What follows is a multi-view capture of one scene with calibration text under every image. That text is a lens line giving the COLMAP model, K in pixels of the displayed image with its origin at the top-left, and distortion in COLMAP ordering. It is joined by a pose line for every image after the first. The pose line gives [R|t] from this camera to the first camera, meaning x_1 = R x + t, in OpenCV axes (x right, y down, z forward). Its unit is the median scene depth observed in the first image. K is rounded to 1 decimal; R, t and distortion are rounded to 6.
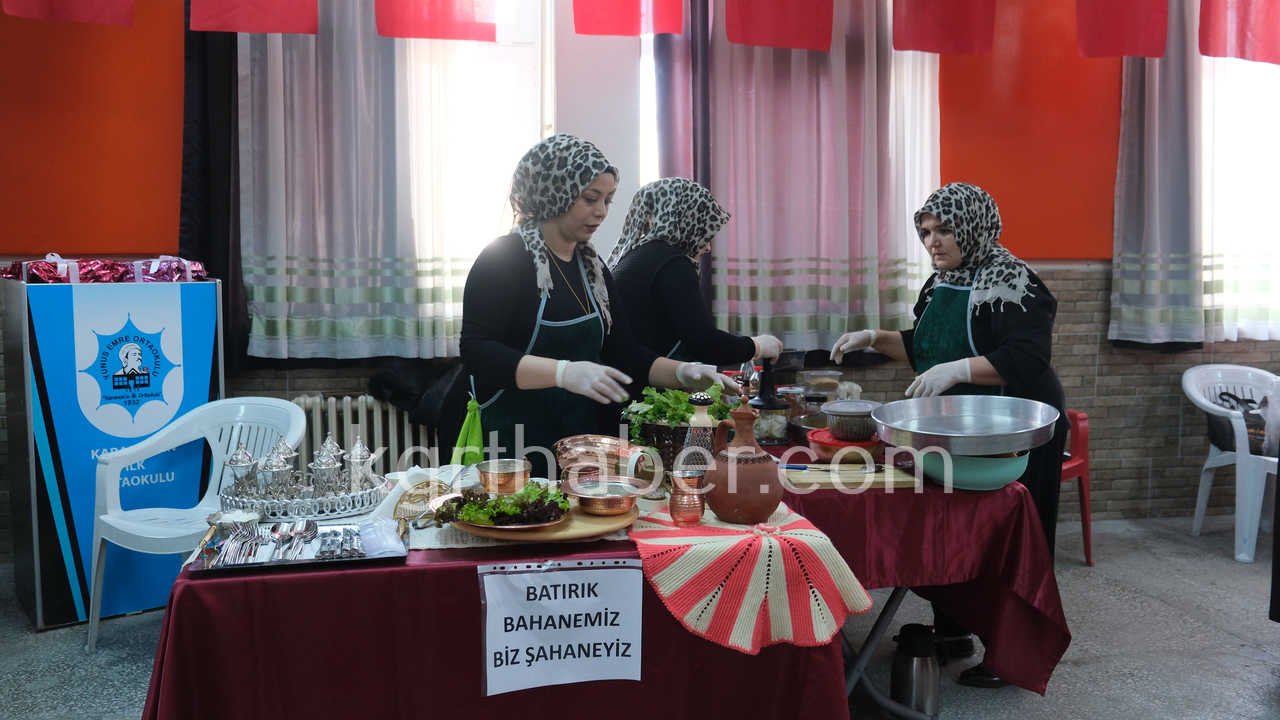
lens RADIAL K [[997.4, 0, 638.5], [0, 997.4, 357.1], [0, 0, 1]] dist [0.004490, -0.005953]
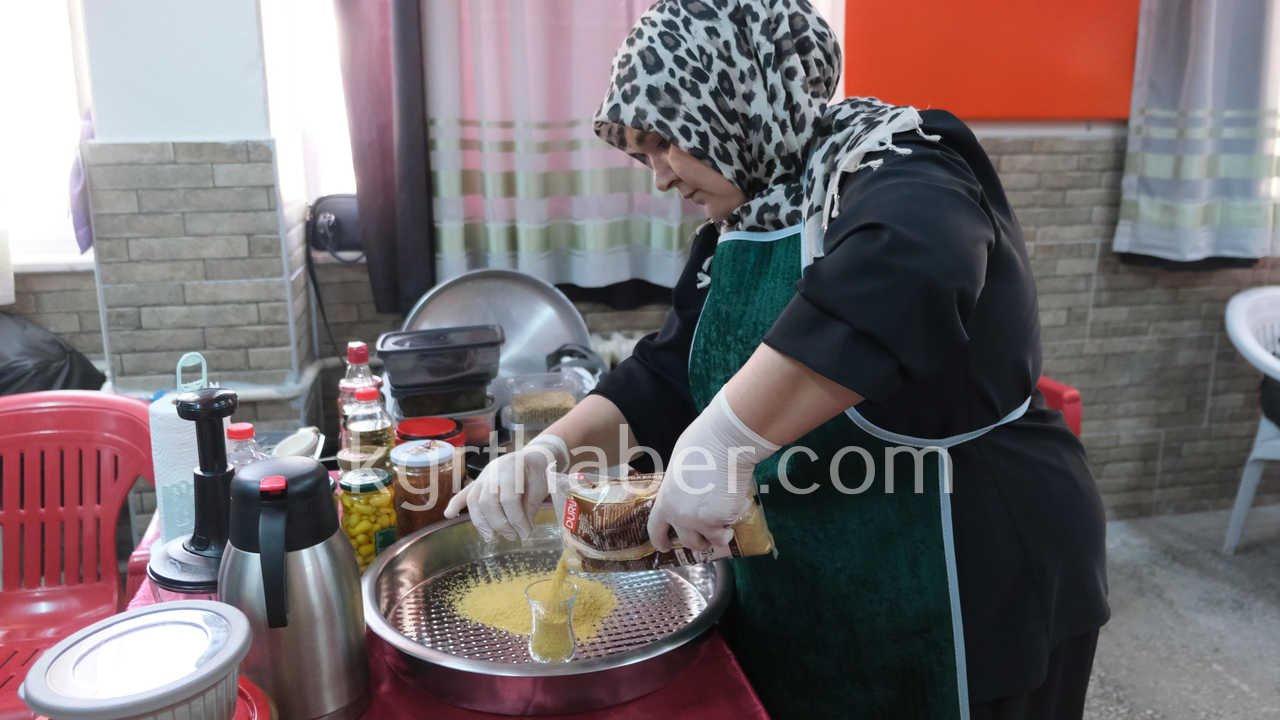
lens RADIAL K [[997.4, 0, 639.9], [0, 997.4, 365.7], [0, 0, 1]] dist [0.004490, -0.005953]
pose [[0.999282, -0.011250, 0.036189, 0.149735], [0.005870, 0.989348, 0.145453, -0.039084], [-0.037440, -0.145136, 0.988703, 0.380361]]
